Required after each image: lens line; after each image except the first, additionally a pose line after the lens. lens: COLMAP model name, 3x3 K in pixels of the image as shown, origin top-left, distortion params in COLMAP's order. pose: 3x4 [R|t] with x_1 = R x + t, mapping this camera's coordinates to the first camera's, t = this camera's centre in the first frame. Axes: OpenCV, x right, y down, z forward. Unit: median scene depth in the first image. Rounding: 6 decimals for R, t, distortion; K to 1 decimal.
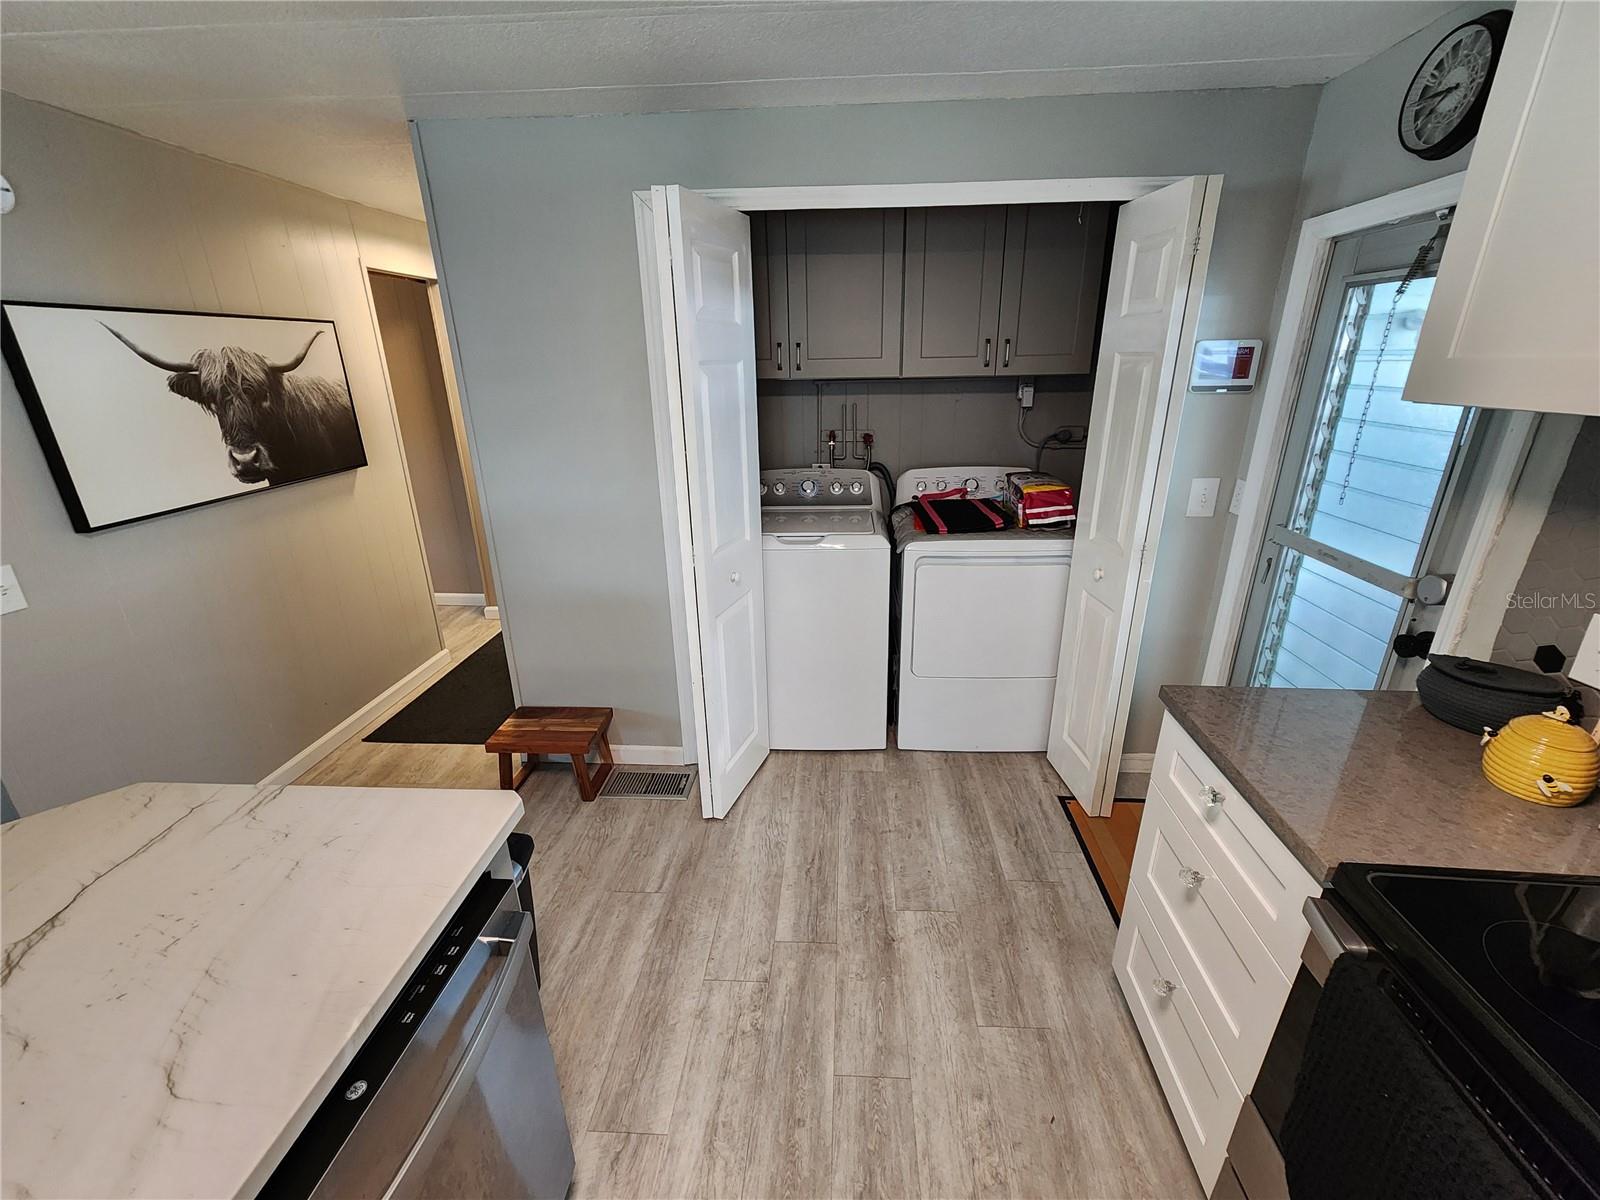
lens RADIAL K [[657.1, 0, 807.9], [0, 657.1, 600.7], [0, 0, 1]] dist [-0.001109, 0.001195]
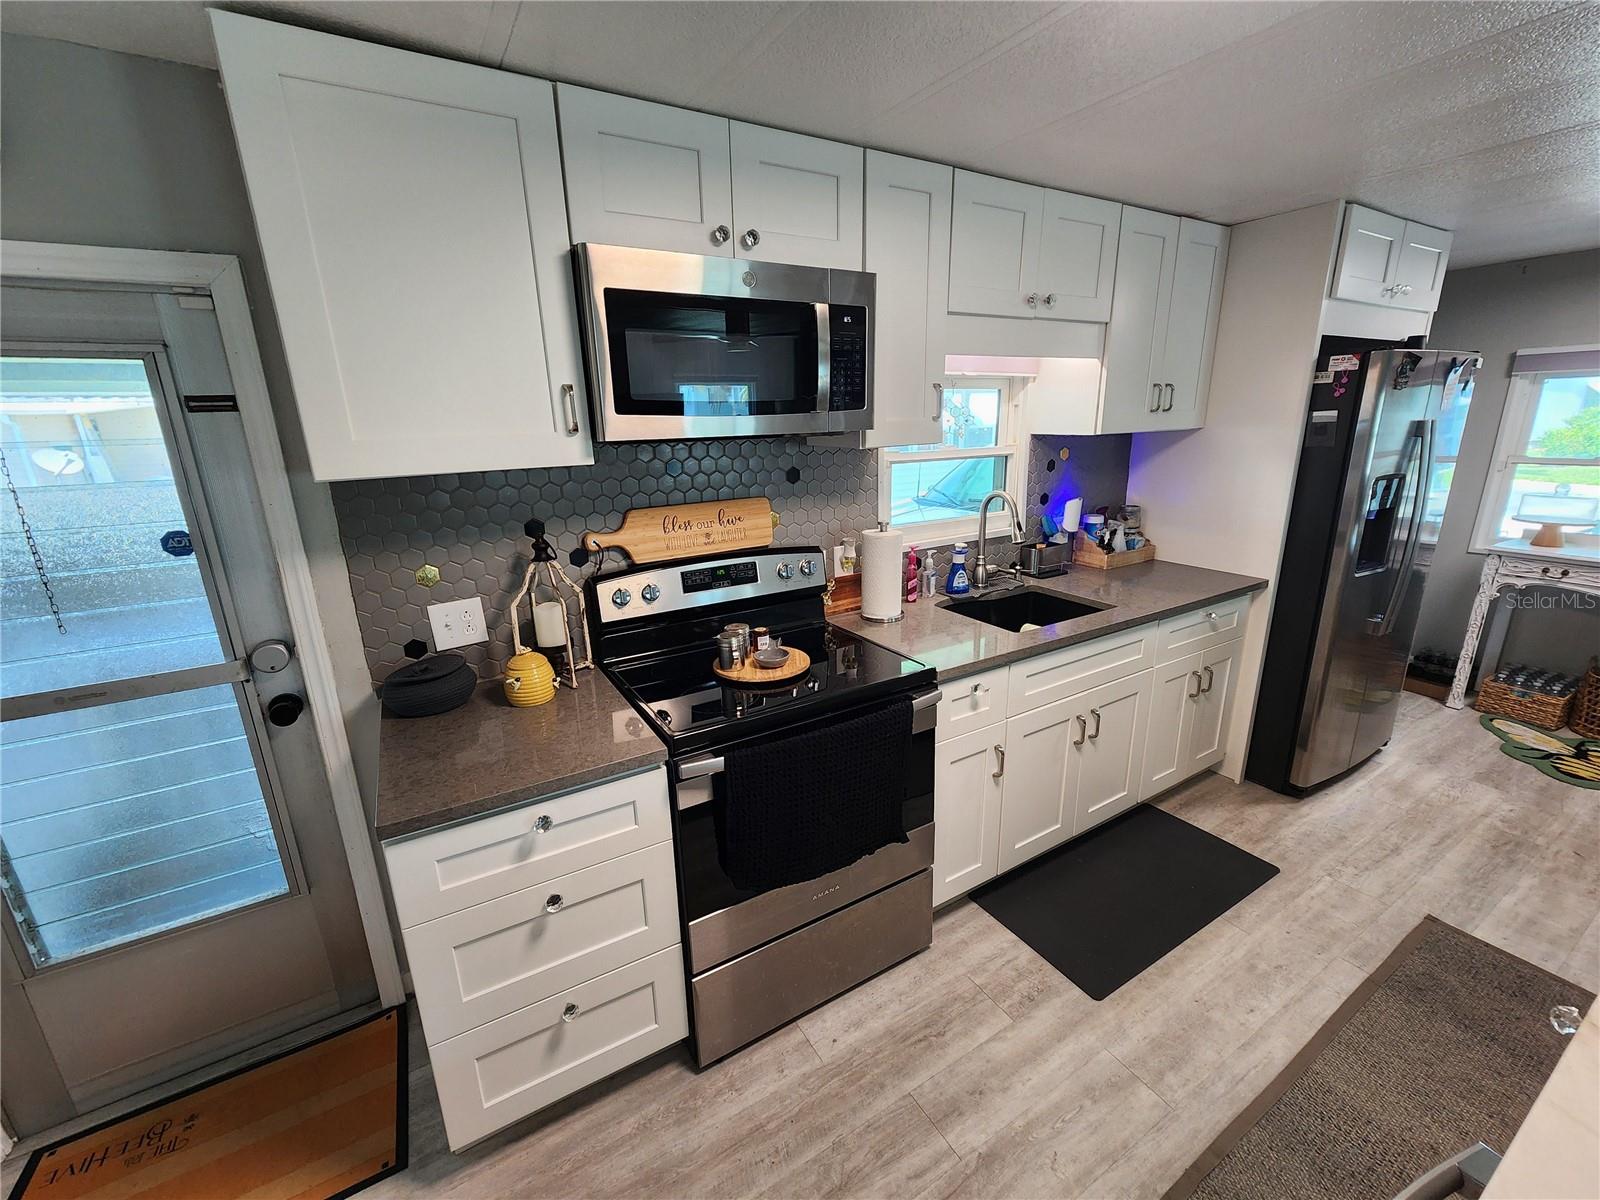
lens RADIAL K [[657.1, 0, 801.7], [0, 657.1, 602.2], [0, 0, 1]] dist [-0.001109, 0.001195]
pose [[-0.563393, -0.202562, 0.800973, -0.334719], [0.316879, 0.842357, 0.435916, -0.272185], [-0.763005, 0.499404, -0.410390, 0.720738]]
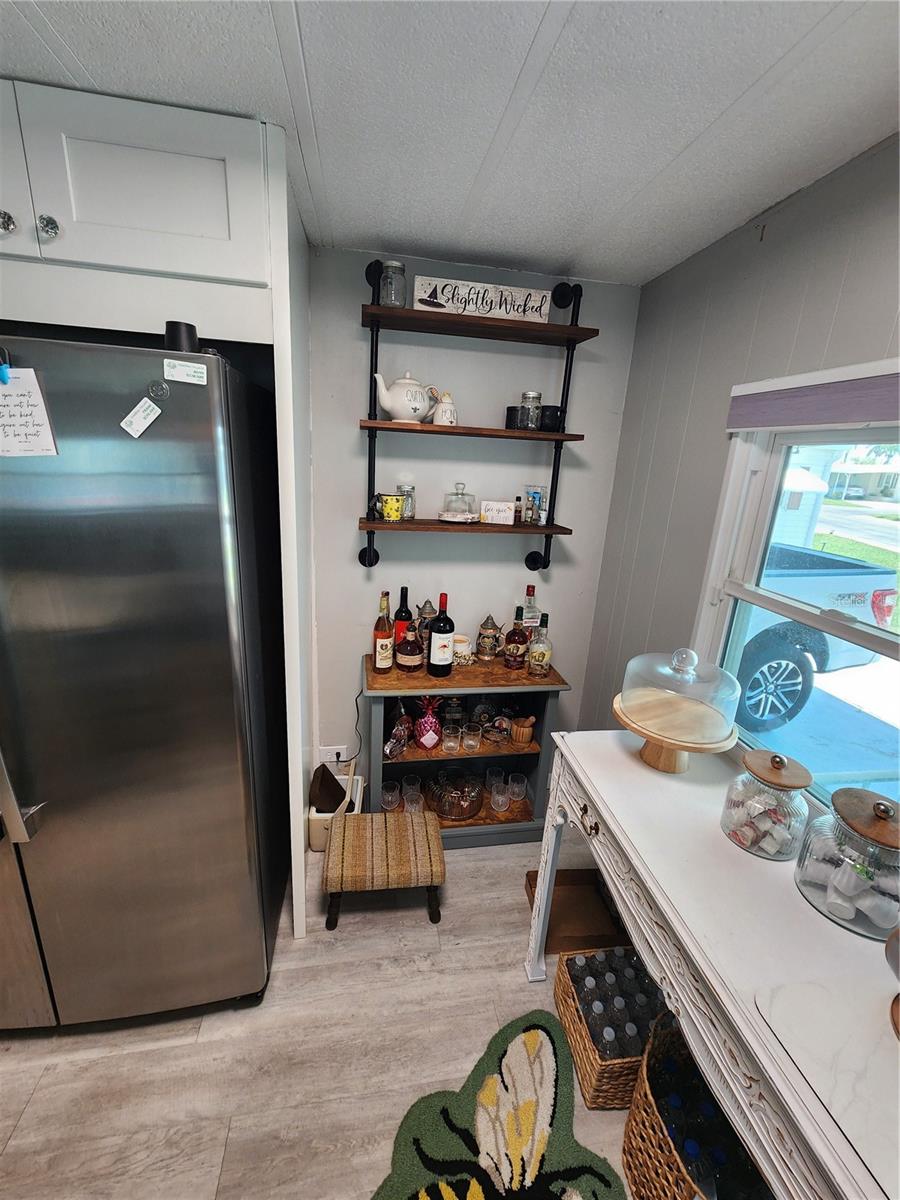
lens RADIAL K [[492.8, 0, 450.5], [0, 492.8, 603.9], [0, 0, 1]] dist [-0.001109, 0.001195]
pose [[-0.225731, -0.284038, 0.931863, -0.566492], [0.290797, 0.893296, 0.342724, 0.643790], [-0.929776, 0.348346, -0.119047, -1.748984]]
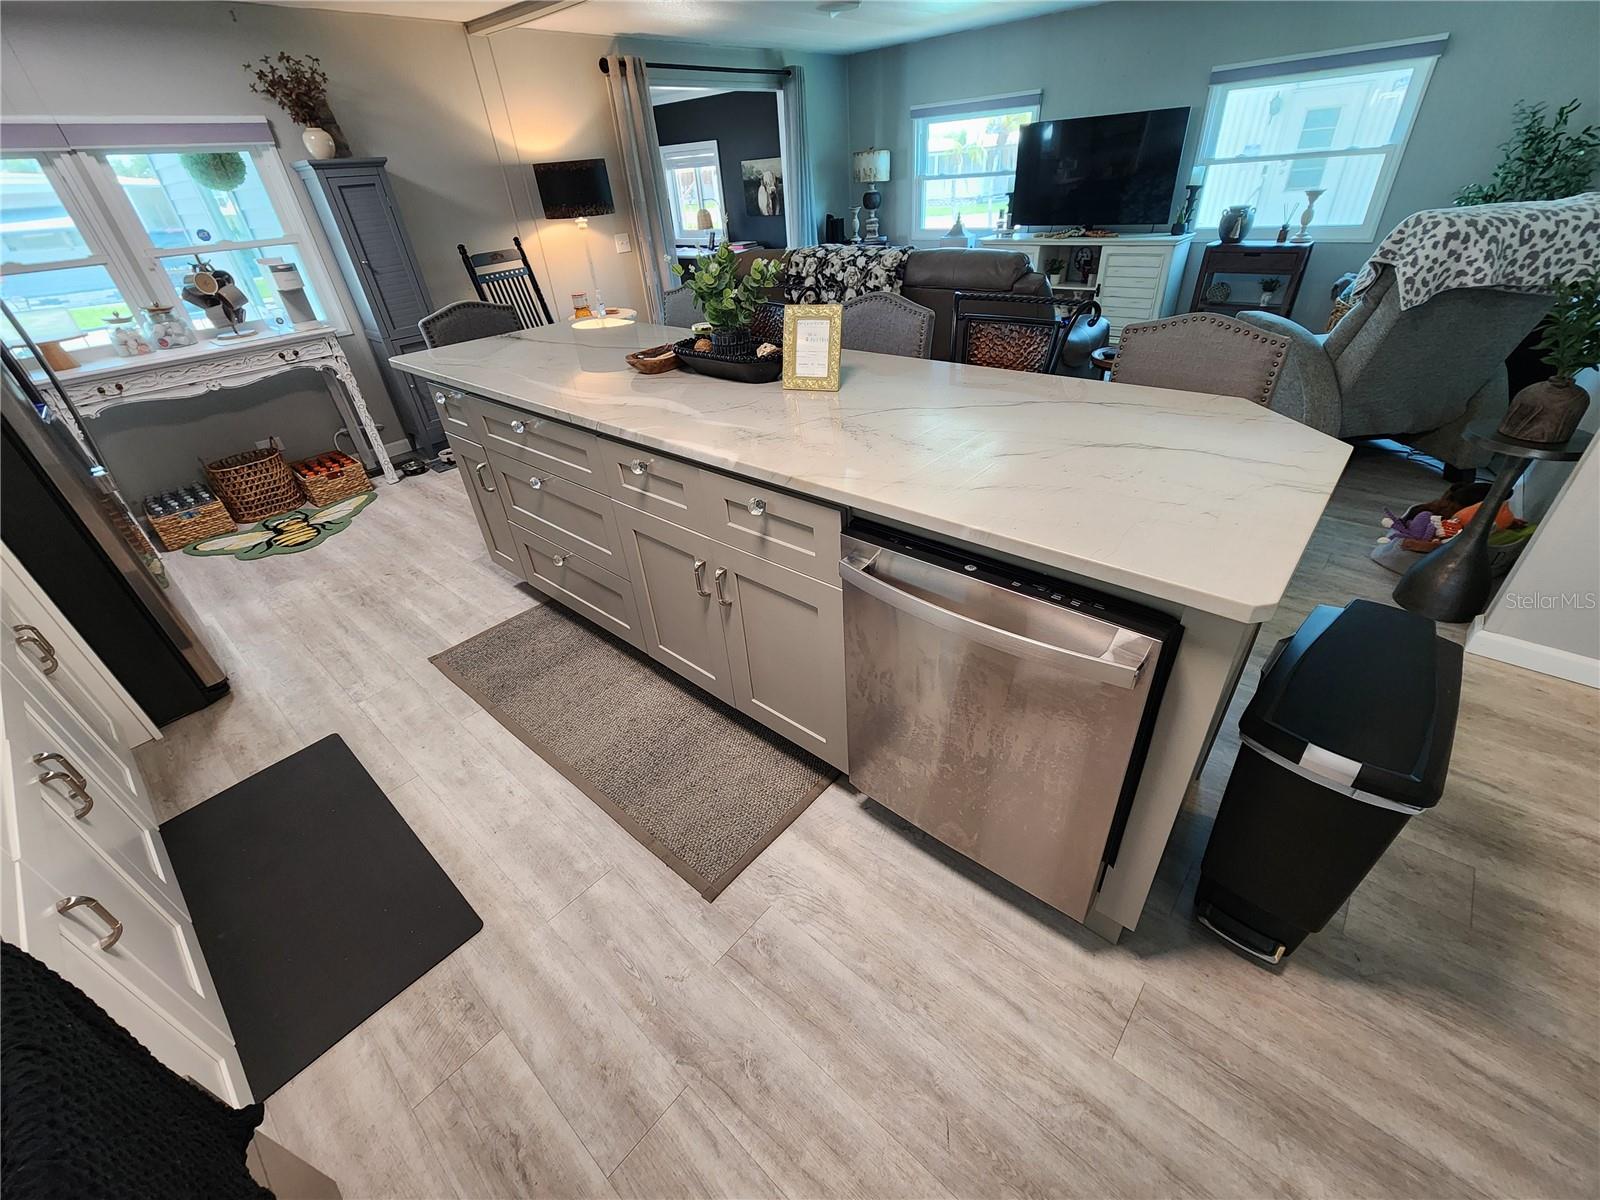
lens RADIAL K [[657.1, 0, 807.3], [0, 657.1, 598.6], [0, 0, 1]] dist [-0.001109, 0.001195]
pose [[-0.609874, 0.475058, -0.634329, 0.264792], [-0.207128, 0.677046, 0.706192, -0.102192], [0.764952, 0.562076, -0.314515, 0.589236]]
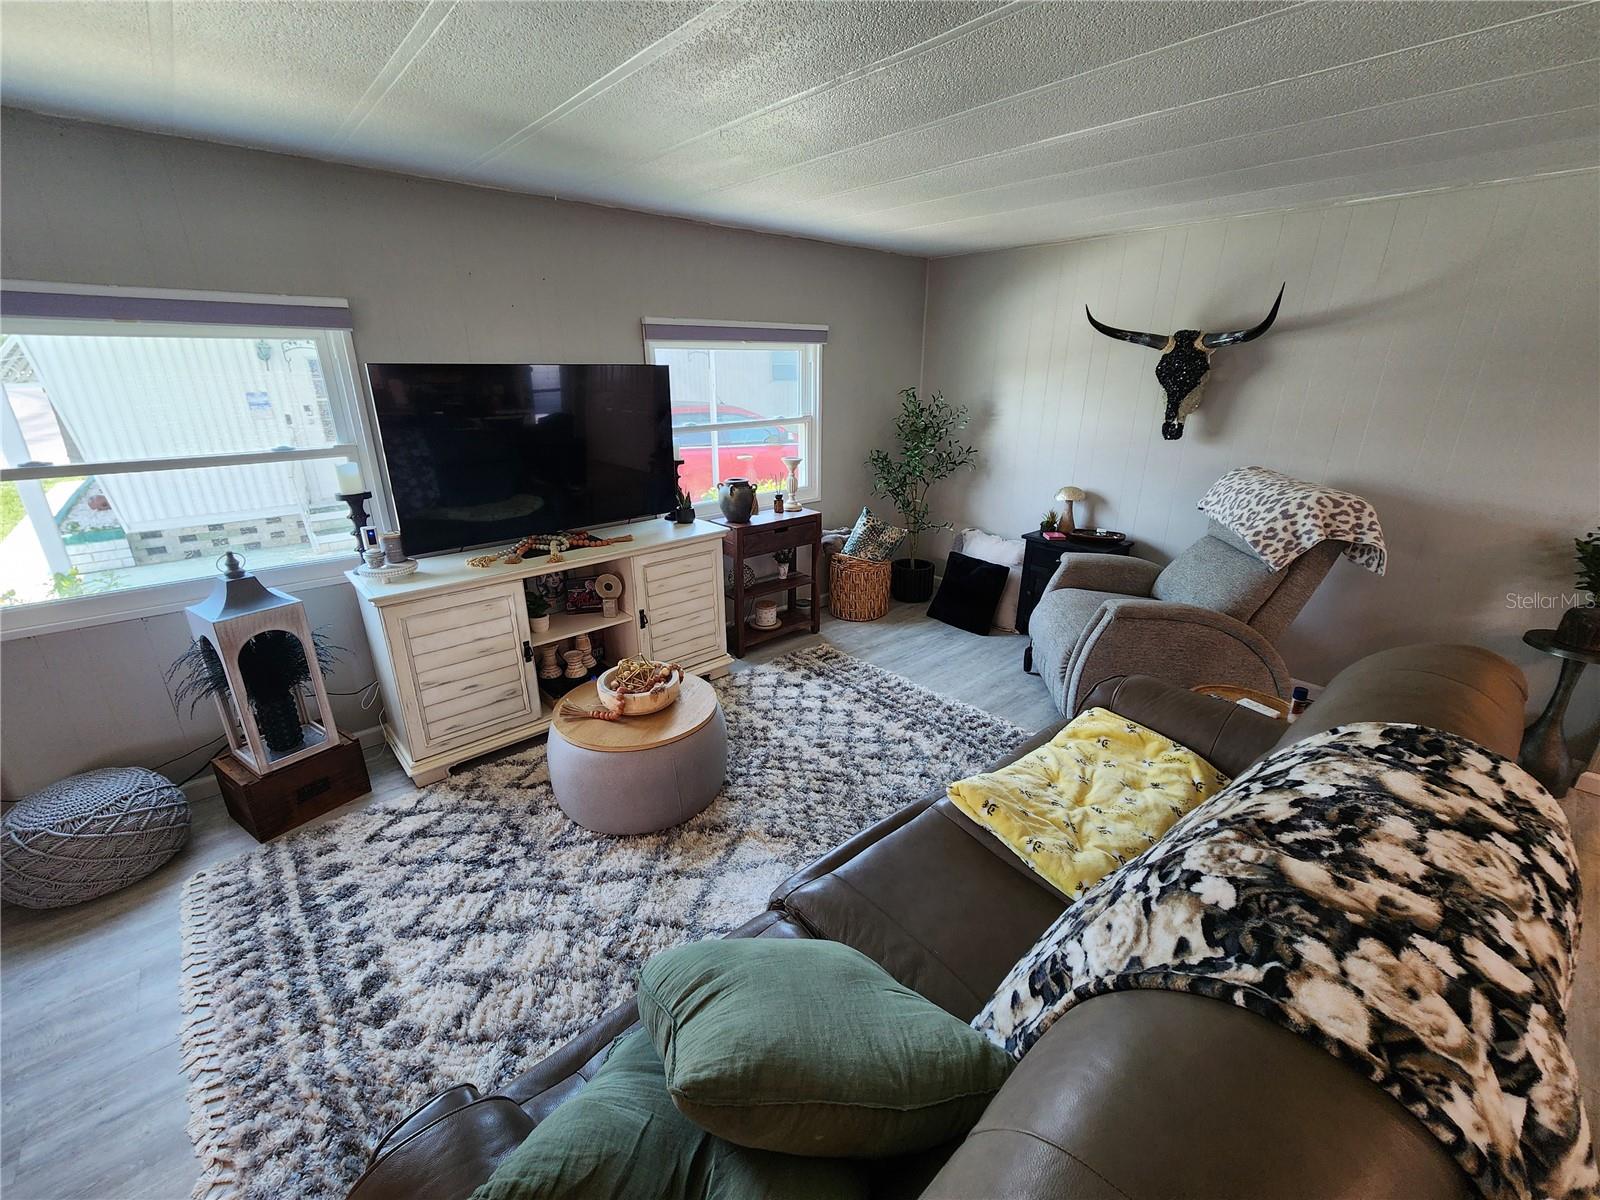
lens RADIAL K [[657.1, 0, 801.0], [0, 657.1, 598.2], [0, 0, 1]] dist [-0.001109, 0.001195]
pose [[0.705560, 0.249388, -0.663318, -1.882845], [-0.255379, 0.962617, 0.090273, 0.534939], [0.661035, 0.105705, 0.742872, -1.420314]]
